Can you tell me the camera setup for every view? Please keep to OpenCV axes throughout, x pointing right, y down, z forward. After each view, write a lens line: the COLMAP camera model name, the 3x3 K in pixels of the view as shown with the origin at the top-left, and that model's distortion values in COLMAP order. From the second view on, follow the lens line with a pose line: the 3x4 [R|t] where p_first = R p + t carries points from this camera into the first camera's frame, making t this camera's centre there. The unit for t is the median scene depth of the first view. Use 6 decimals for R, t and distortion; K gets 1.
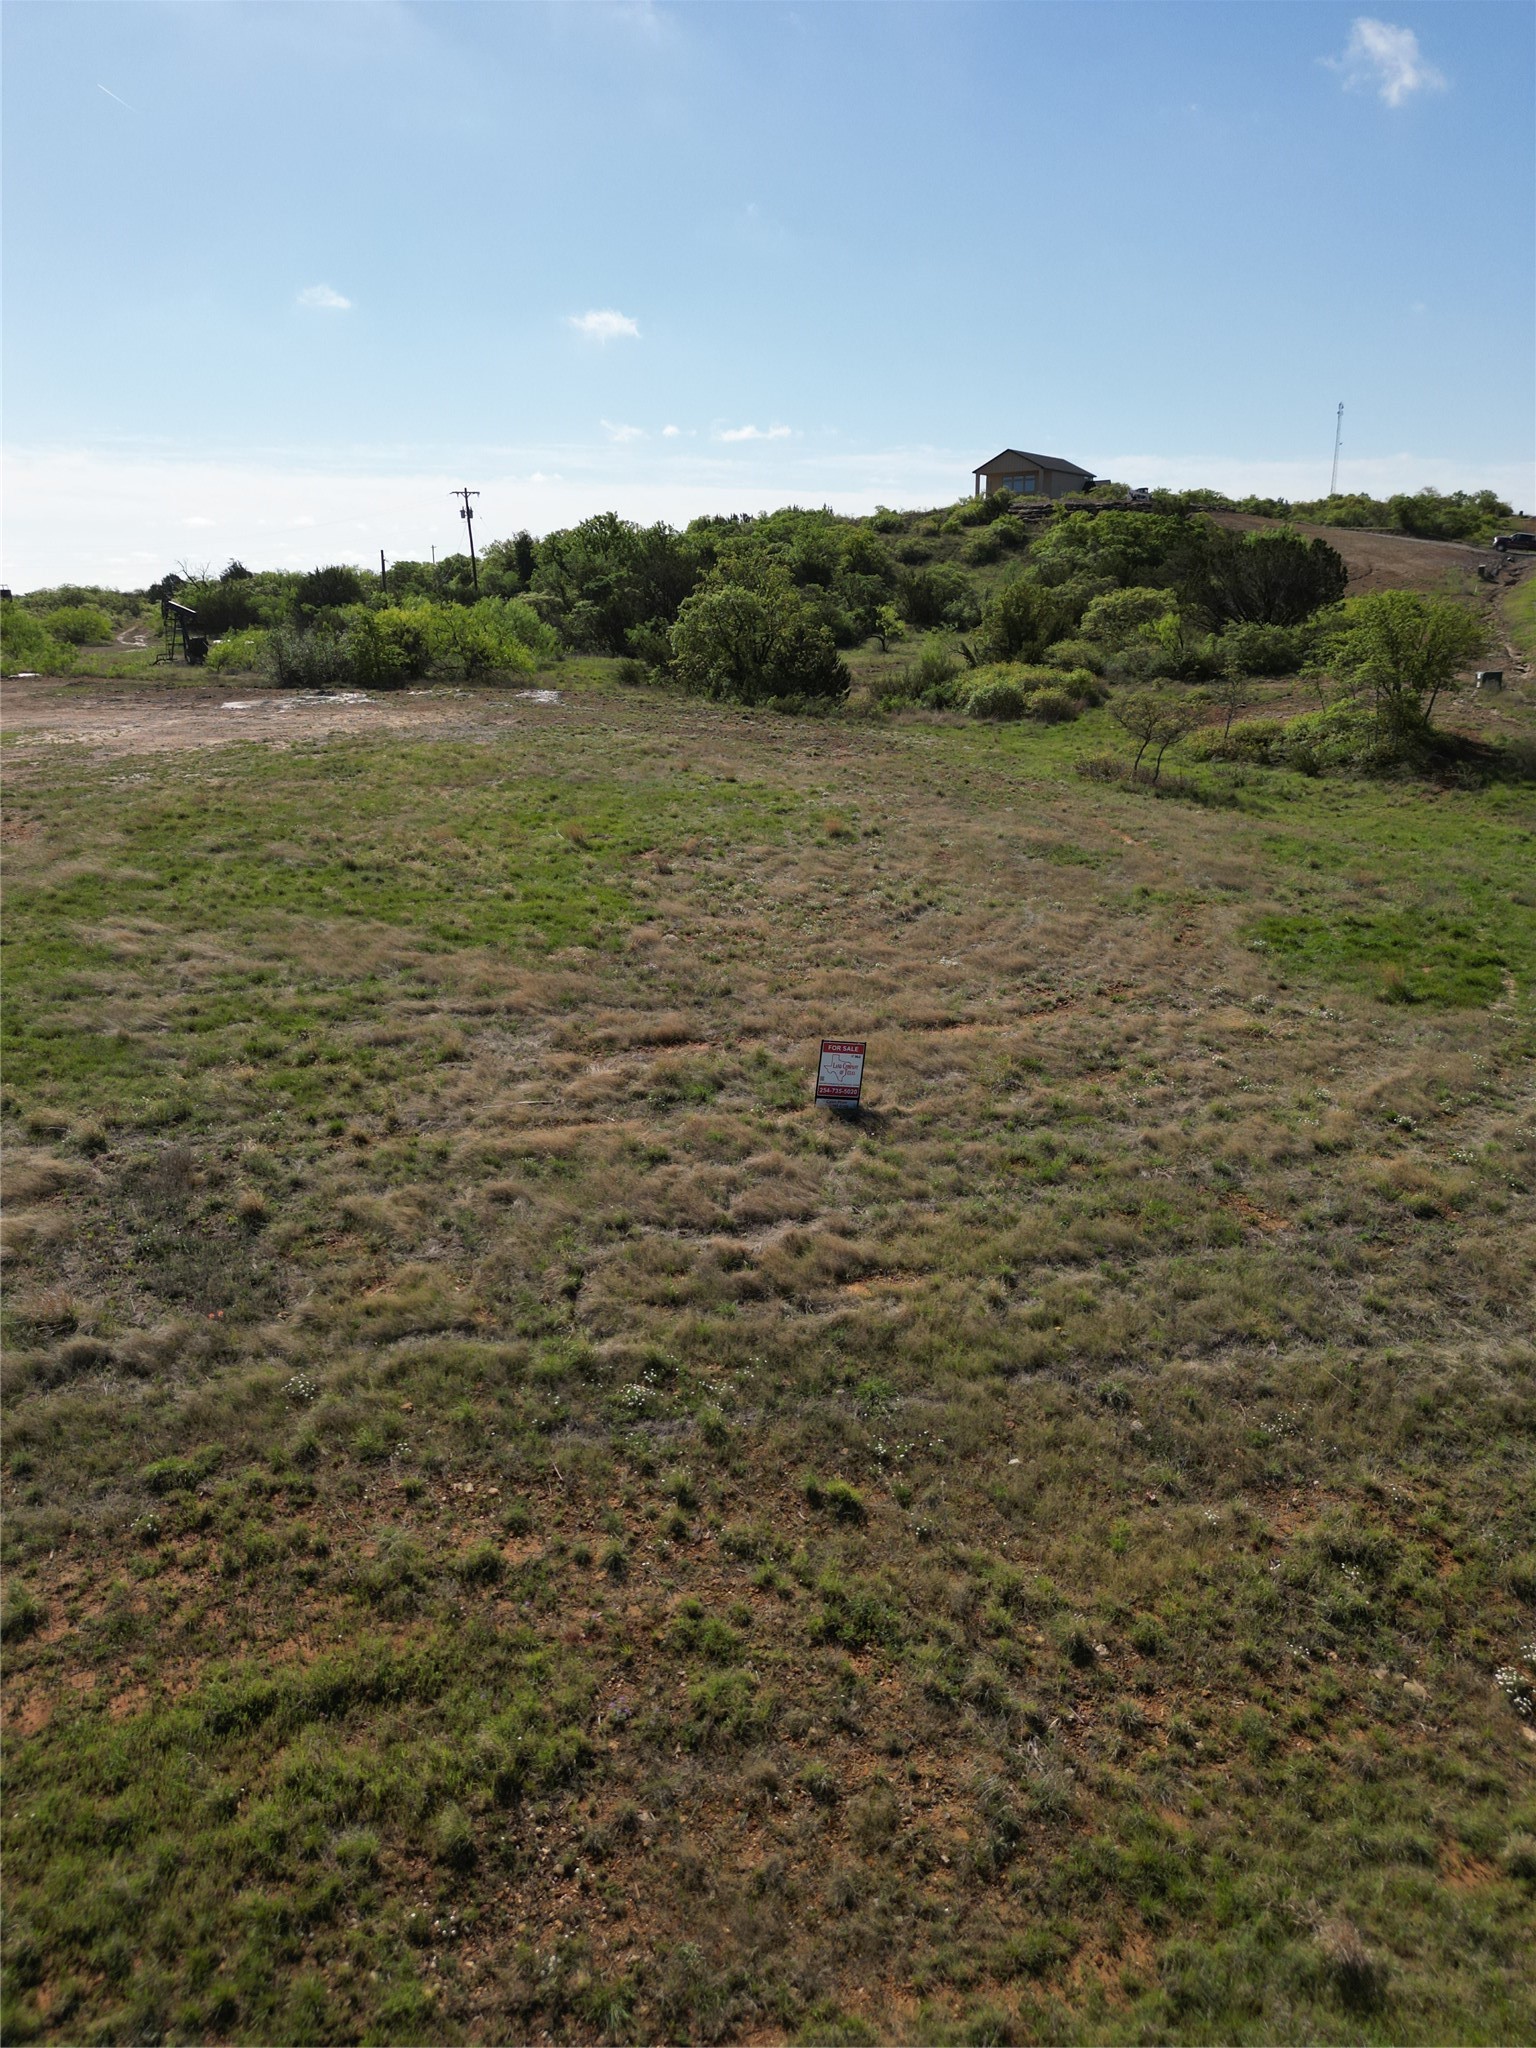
lens RADIAL K [[1426.1, 0, 776.3], [0, 1426.1, 1027.9], [0, 0, 1]] dist [0.094288, -0.093291]
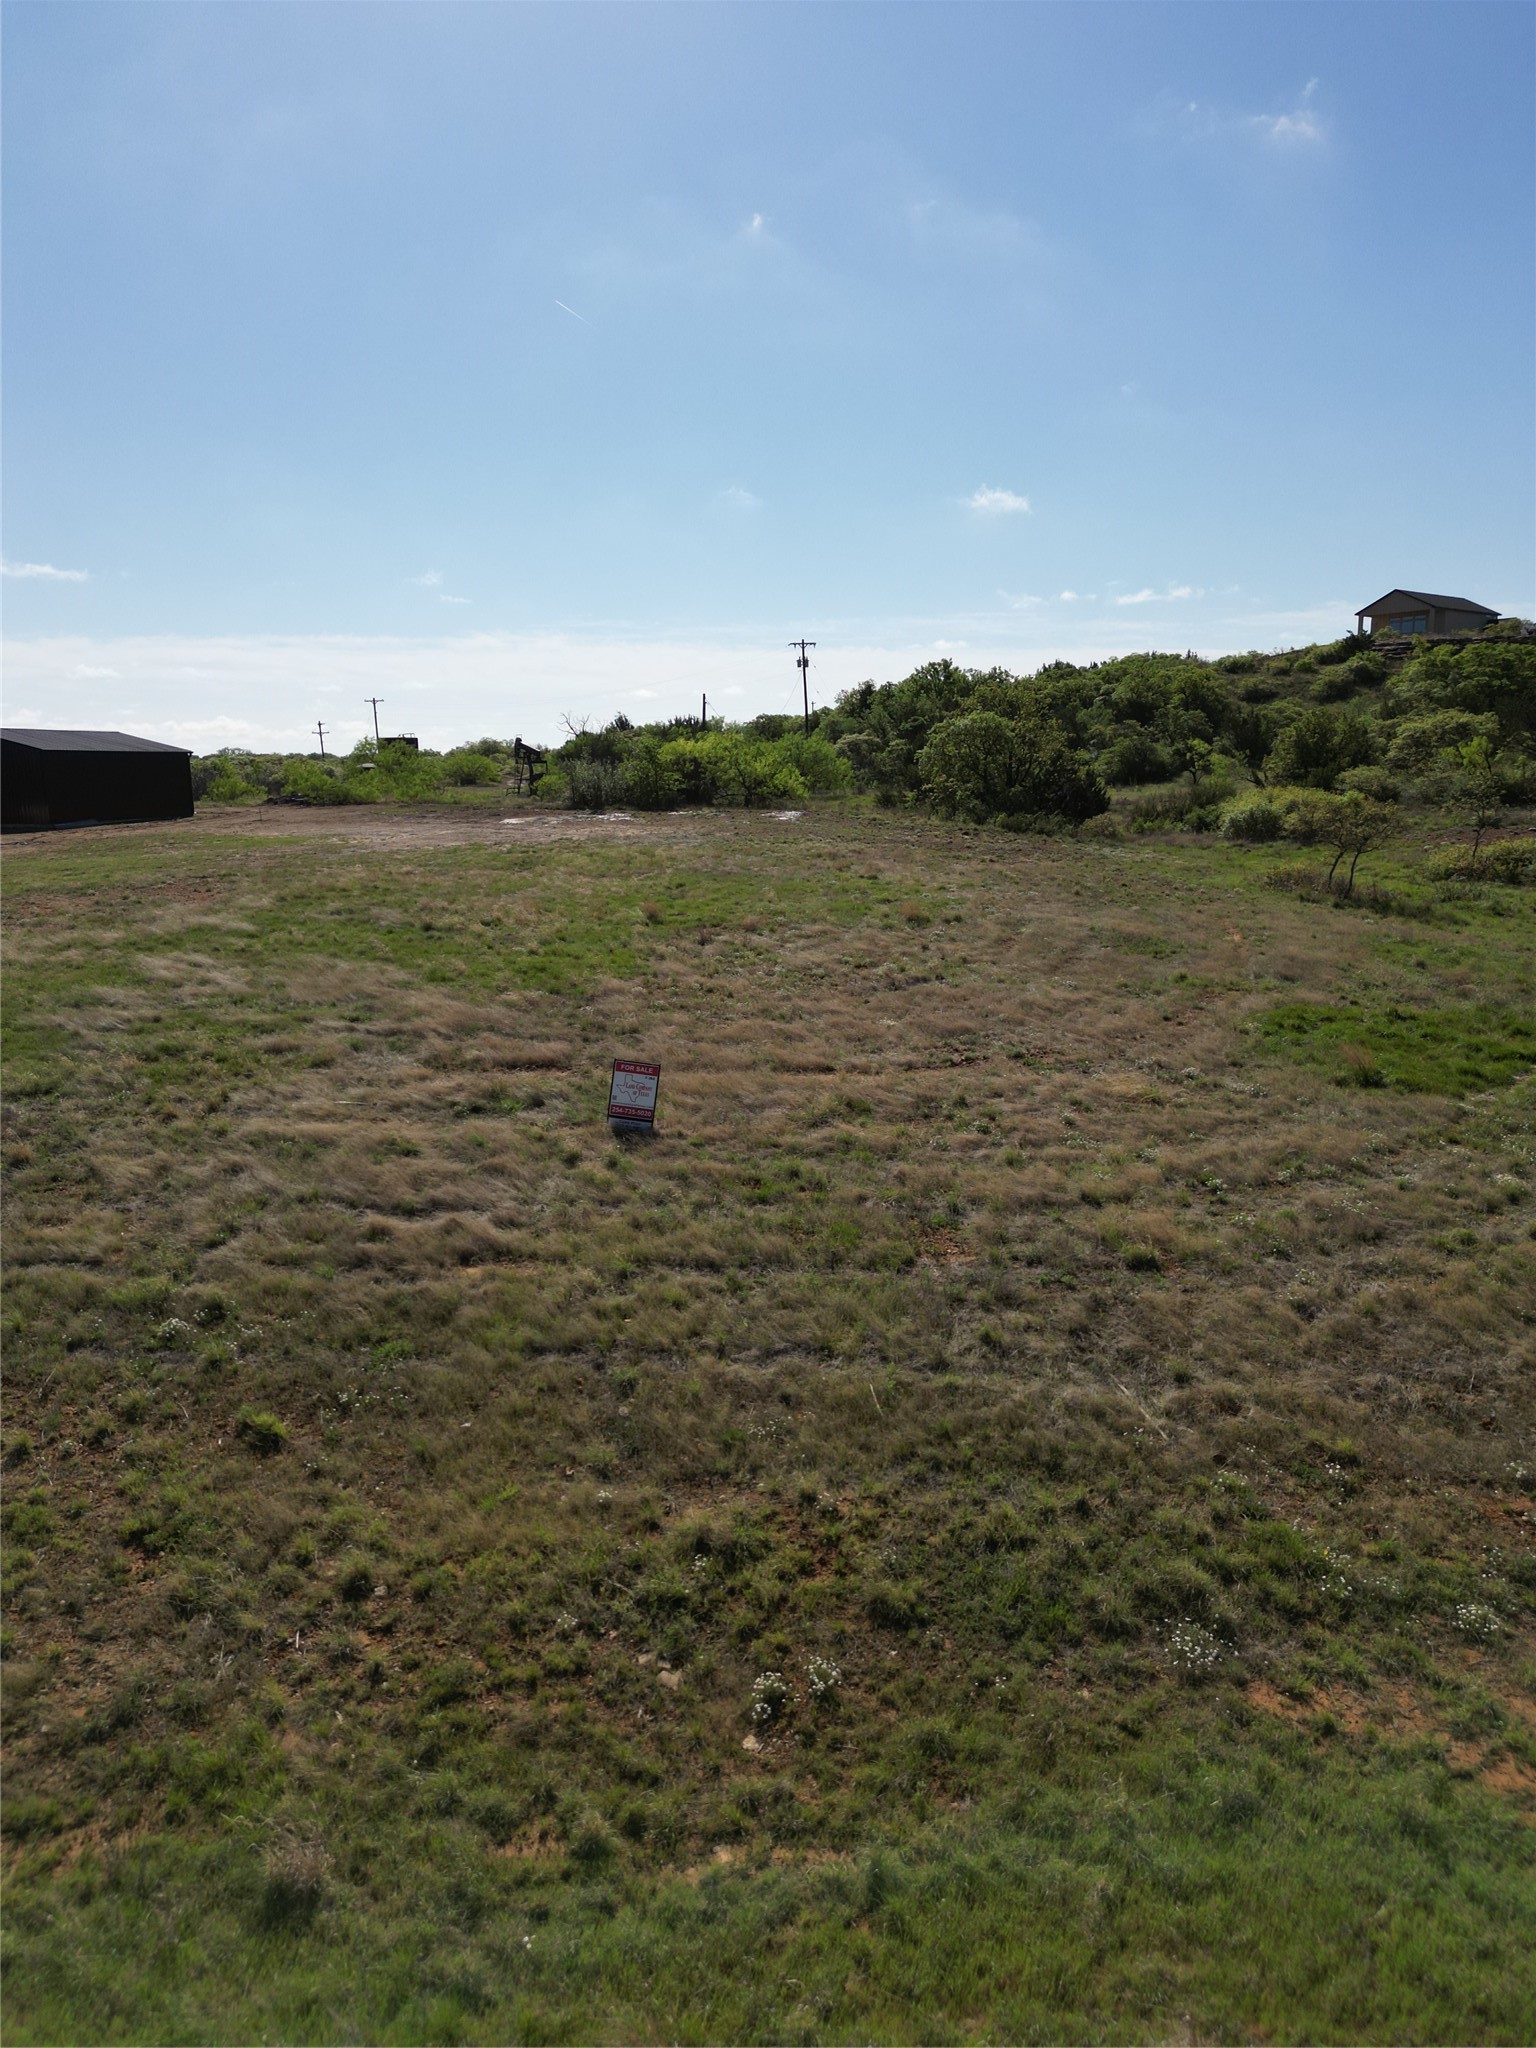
lens RADIAL K [[1426.1, 0, 776.3], [0, 1426.1, 1027.9], [0, 0, 1]] dist [0.094288, -0.093291]
pose [[0.962110, 0.047587, -0.268478, 0.386789], [-0.075069, 0.992828, -0.093040, 0.067960], [0.262125, 0.109669, 0.958782, 0.054528]]
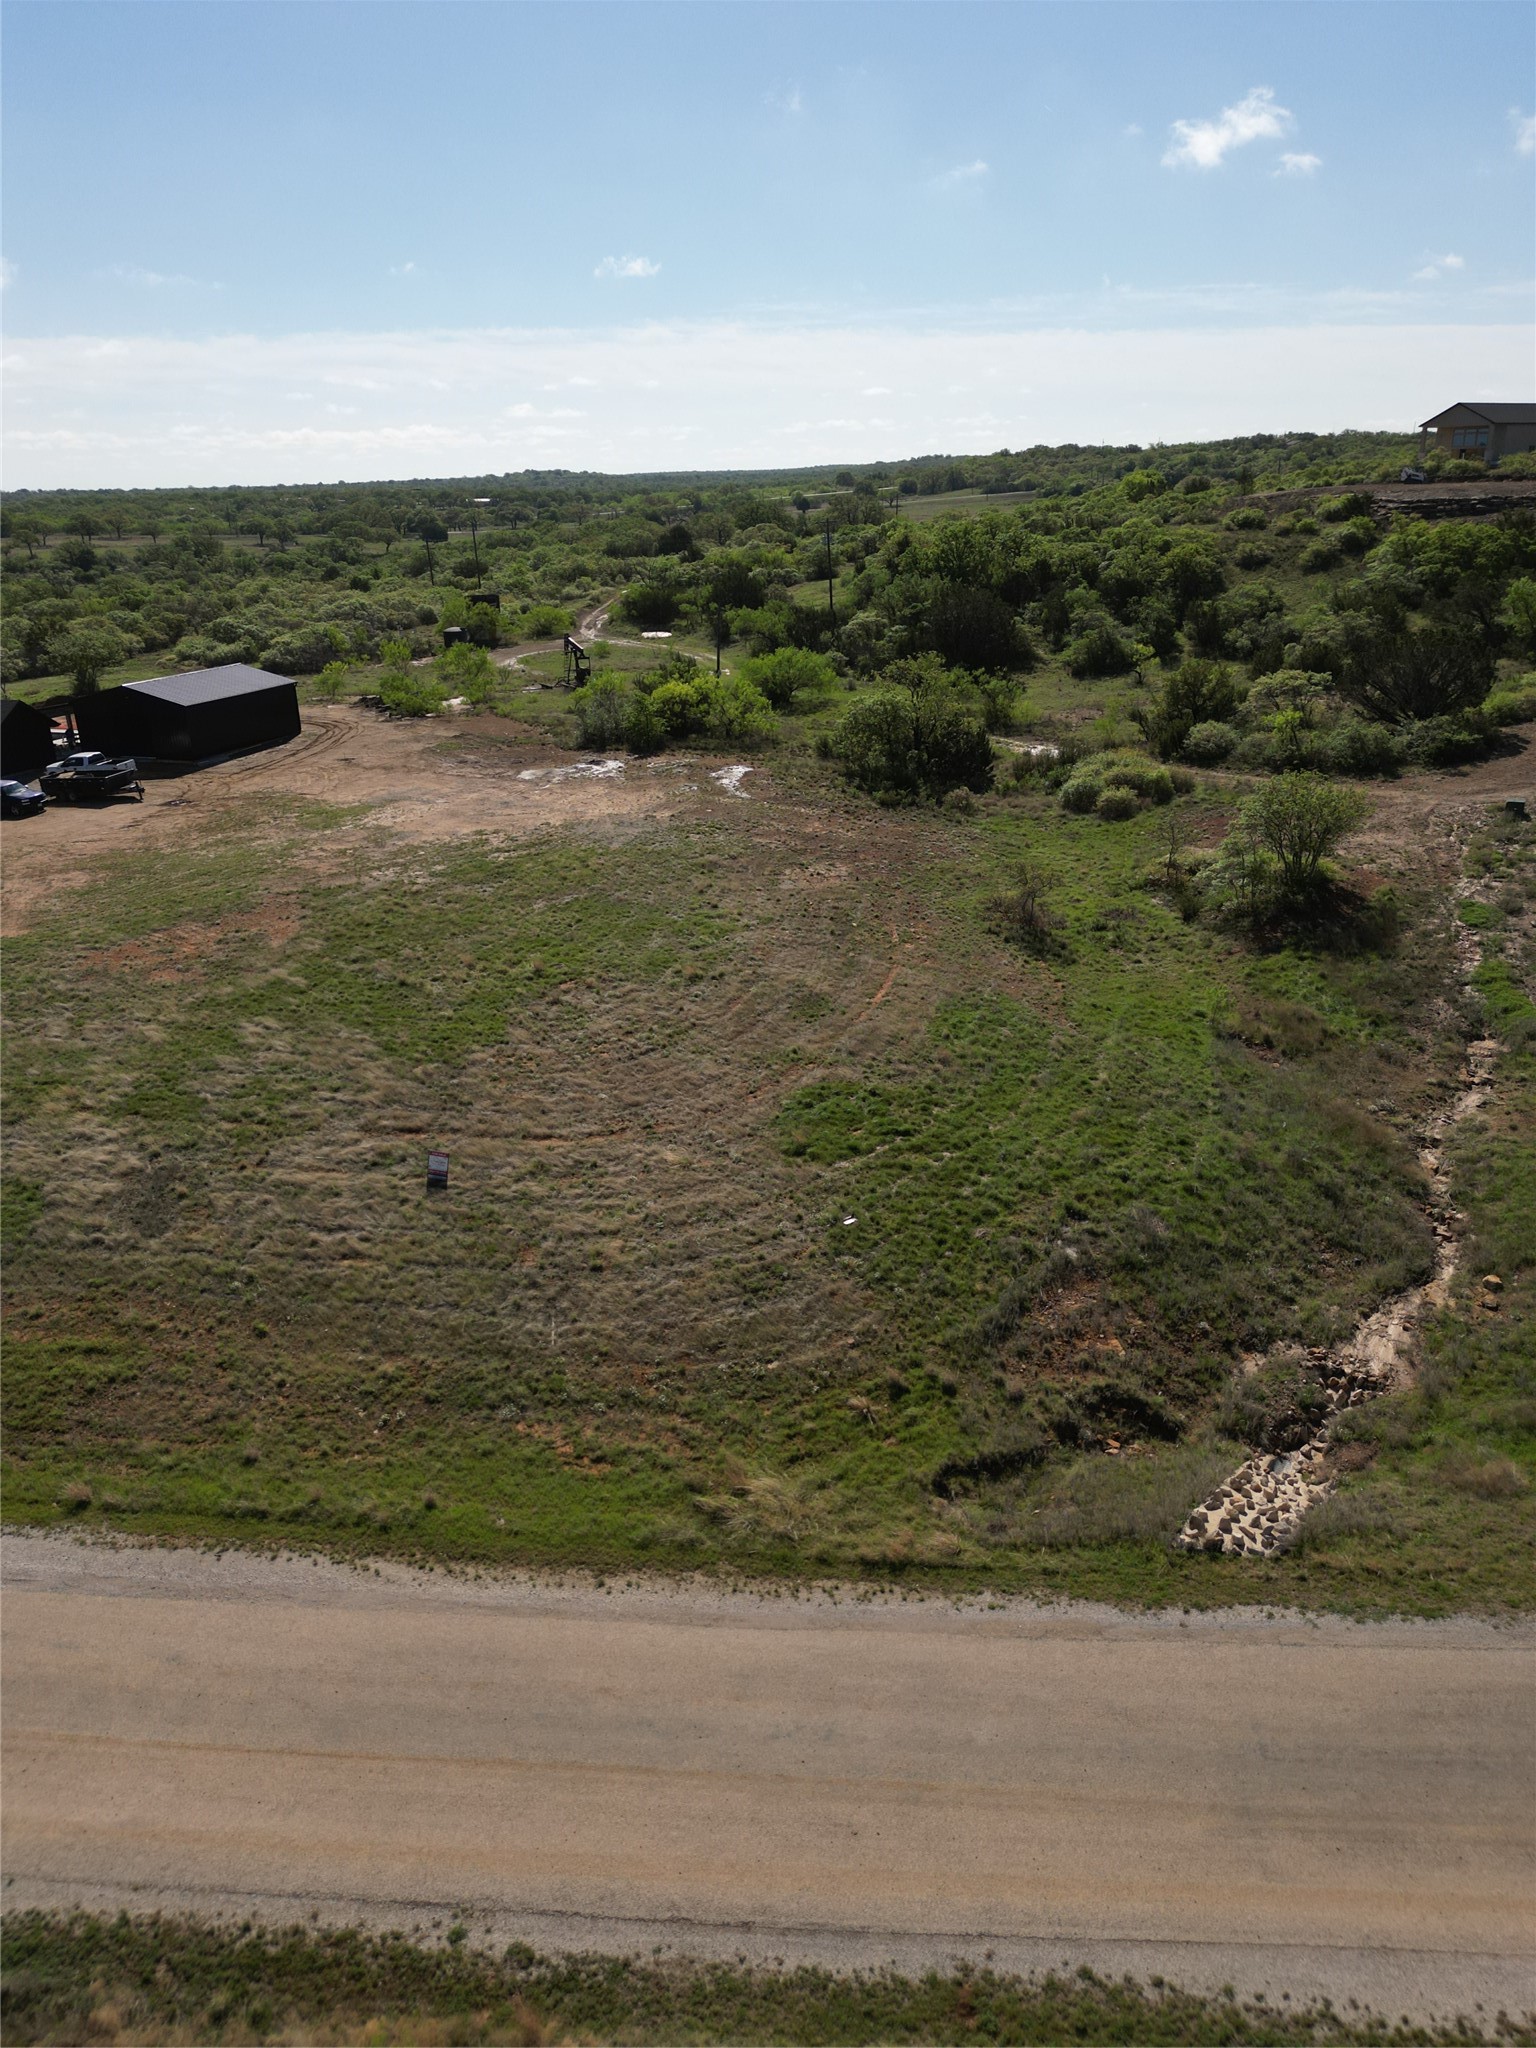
lens RADIAL K [[1426.1, 0, 776.3], [0, 1426.1, 1027.9], [0, 0, 1]] dist [0.094288, -0.093291]
pose [[0.930638, 0.123783, -0.344370, 1.240911], [-0.094480, 0.990423, 0.100677, -0.442476], [0.353534, -0.061158, 0.933420, -0.887121]]
